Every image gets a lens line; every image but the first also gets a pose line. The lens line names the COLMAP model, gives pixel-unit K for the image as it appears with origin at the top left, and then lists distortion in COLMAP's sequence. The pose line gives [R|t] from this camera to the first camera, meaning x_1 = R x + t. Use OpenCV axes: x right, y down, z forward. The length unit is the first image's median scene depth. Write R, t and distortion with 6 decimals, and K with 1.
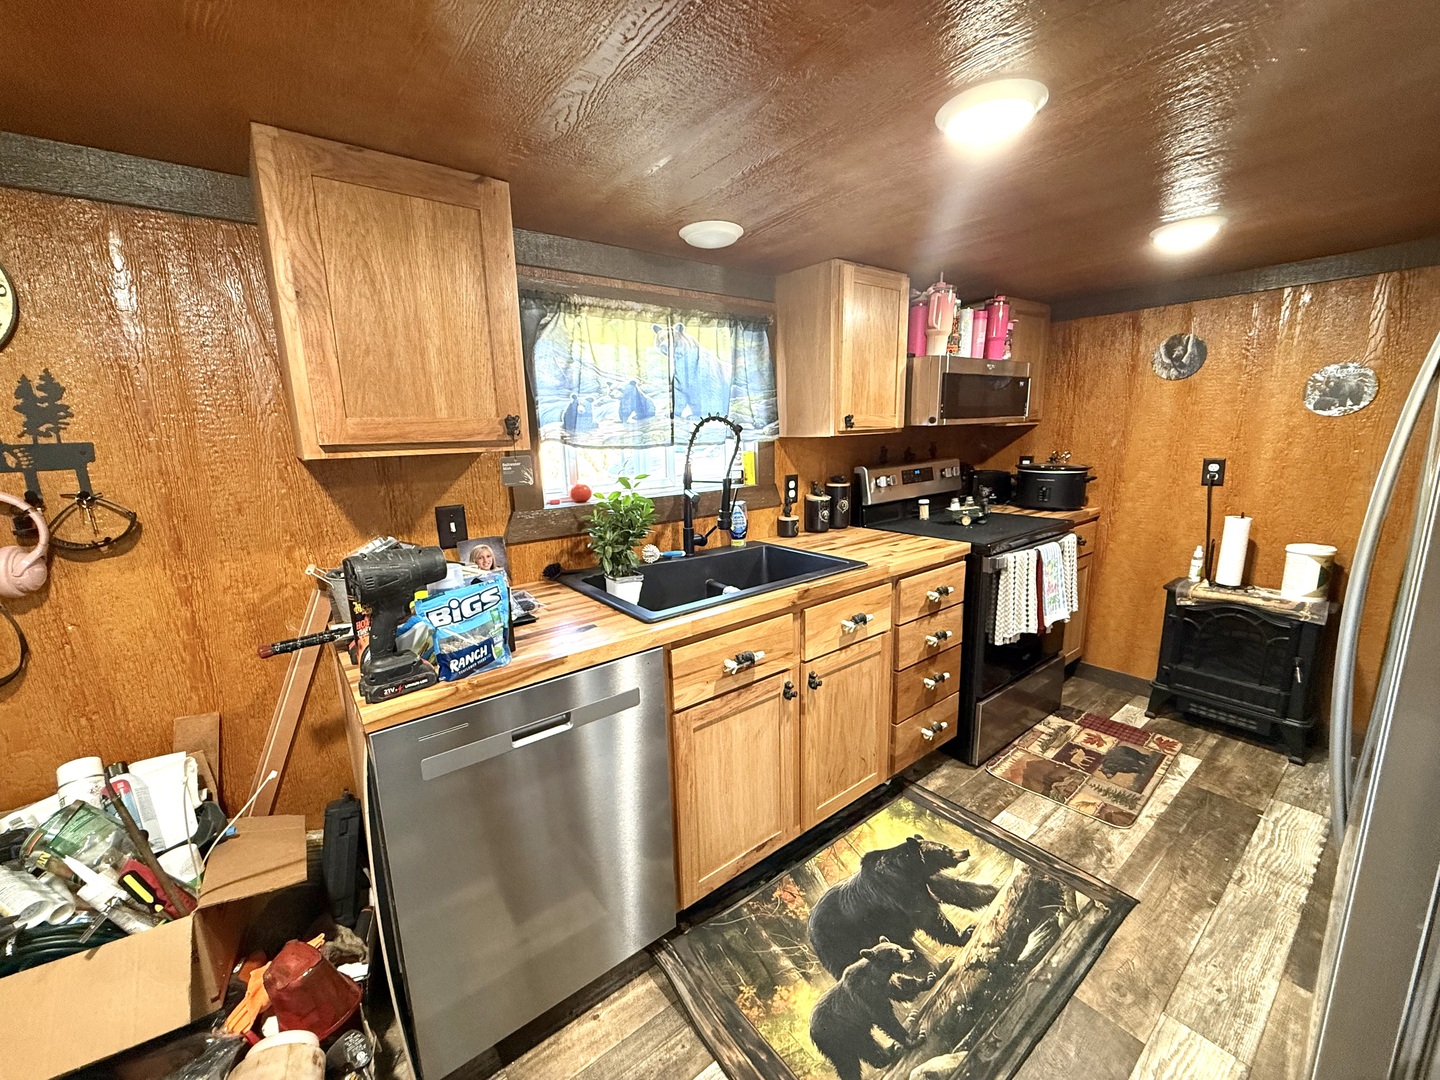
lens RADIAL K [[569.6, 0, 713.8], [0, 569.6, 540.7], [0, 0, 1]] dist [0.000415, -0.000442]
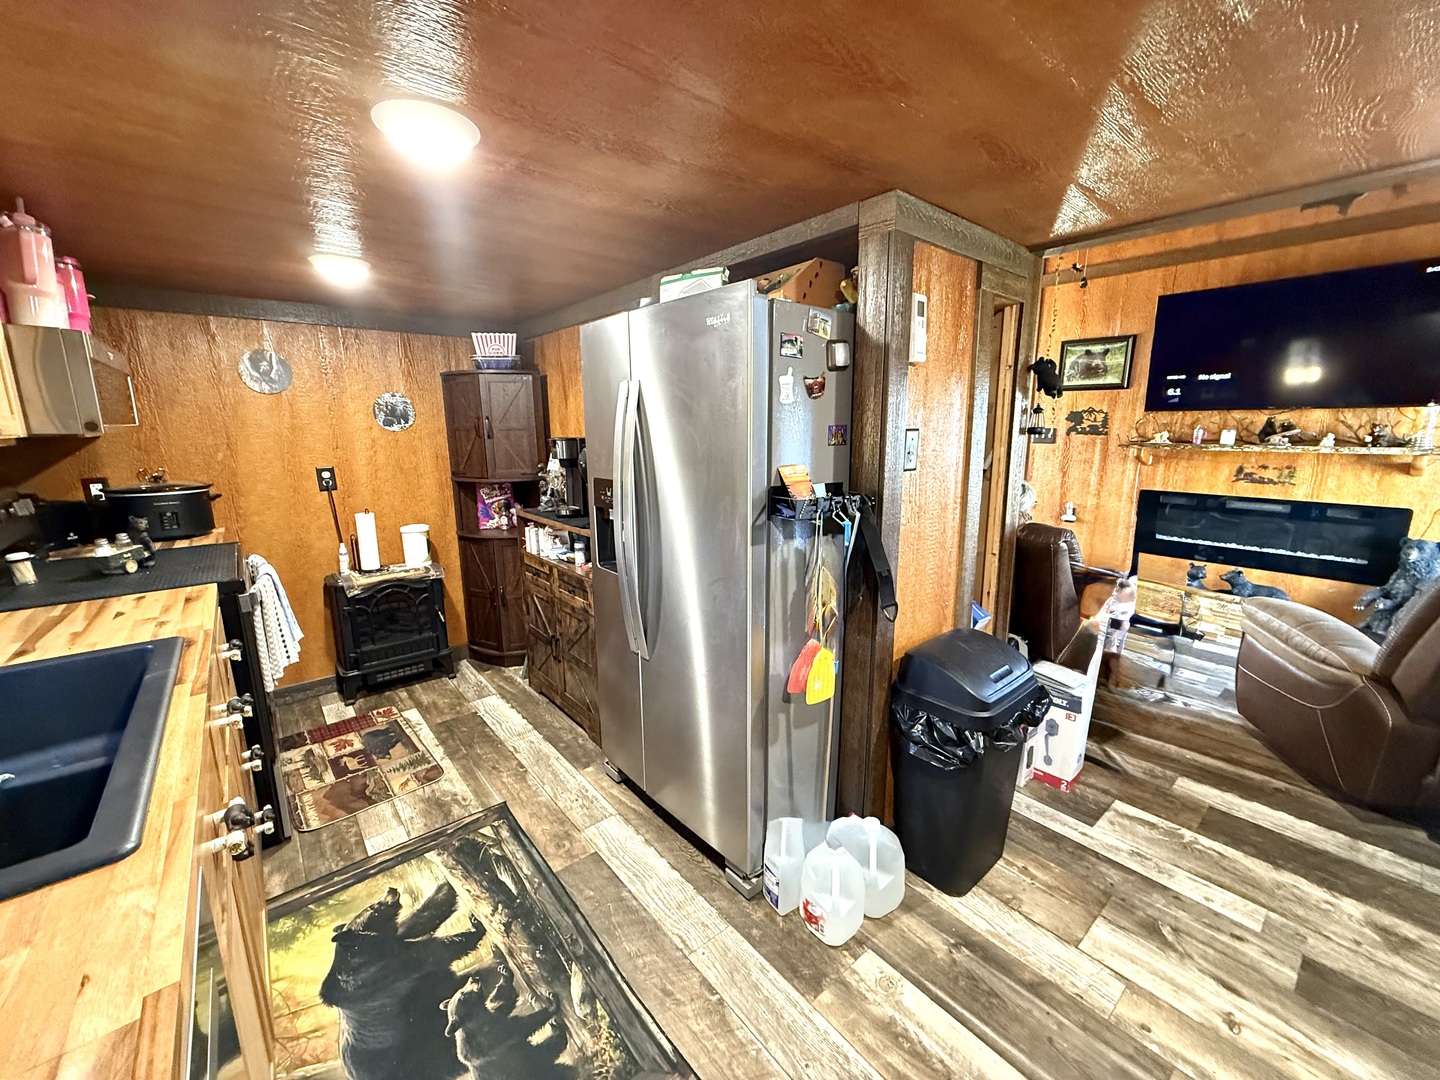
lens RADIAL K [[569.6, 0, 711.6], [0, 569.6, 541.5], [0, 0, 1]] dist [0.000415, -0.000442]
pose [[-0.023014, -0.171931, 0.984840, -0.358639], [0.201325, 0.964123, 0.173019, -0.053939], [-0.979254, 0.202255, 0.012425, 0.333566]]
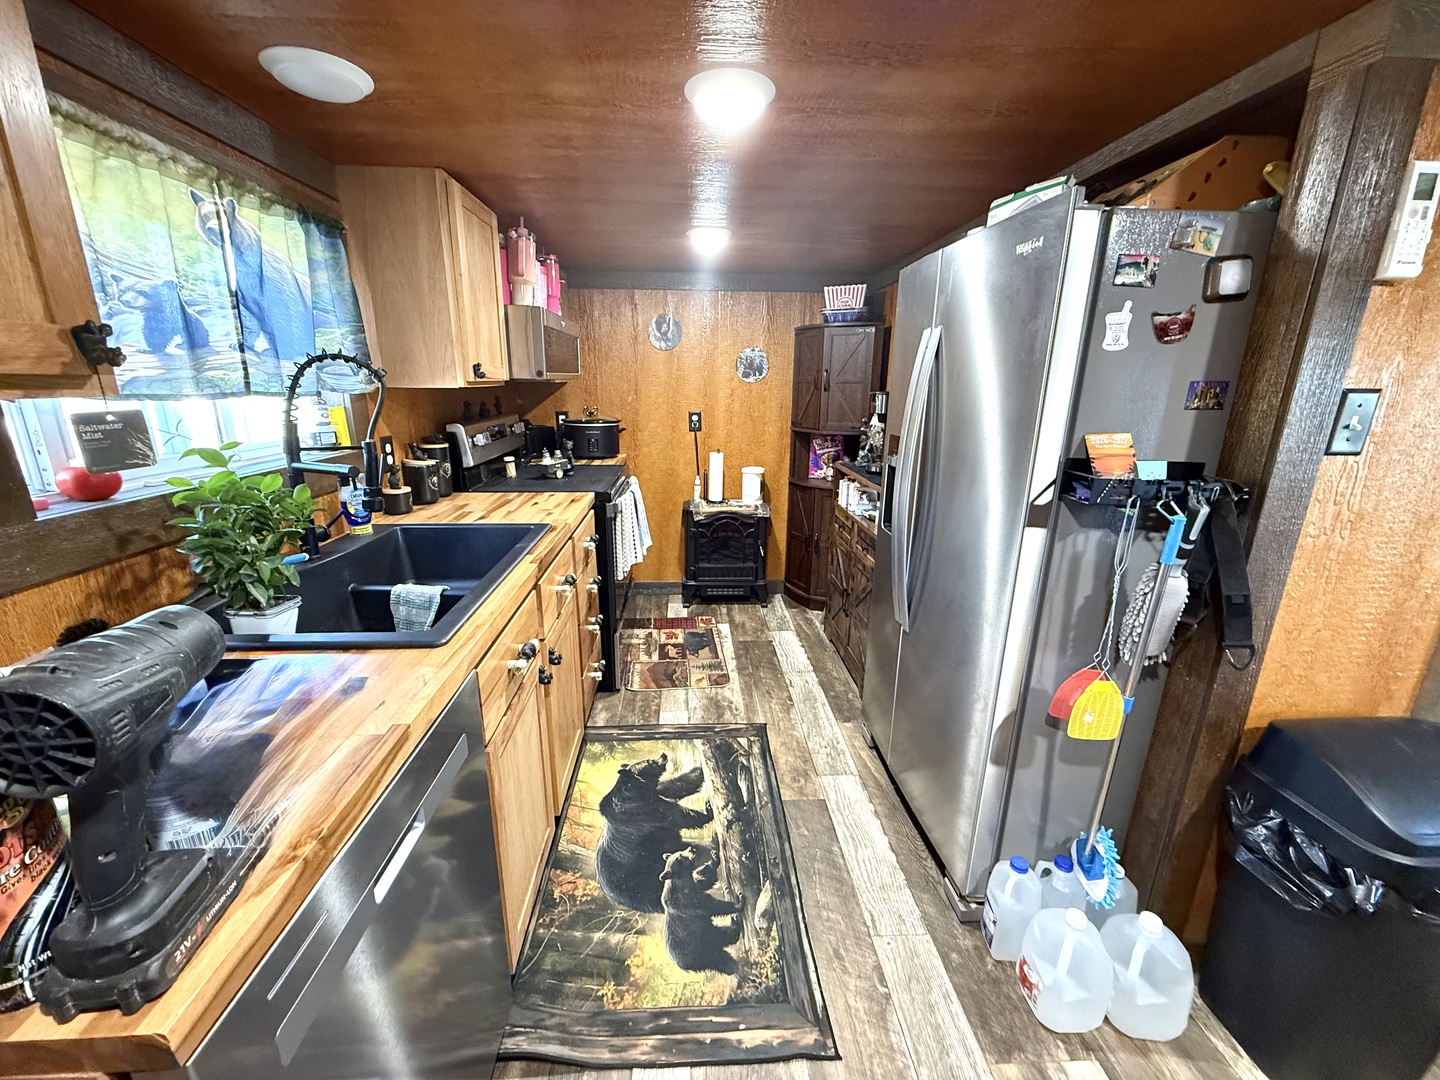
lens RADIAL K [[569.6, 0, 712.7], [0, 569.6, 540.7], [0, 0, 1]] dist [0.000415, -0.000442]
pose [[0.578619, -0.188314, 0.793560, -0.311619], [0.133089, 0.981739, 0.135929, -0.024366], [-0.804666, 0.026963, 0.593115, 0.203483]]
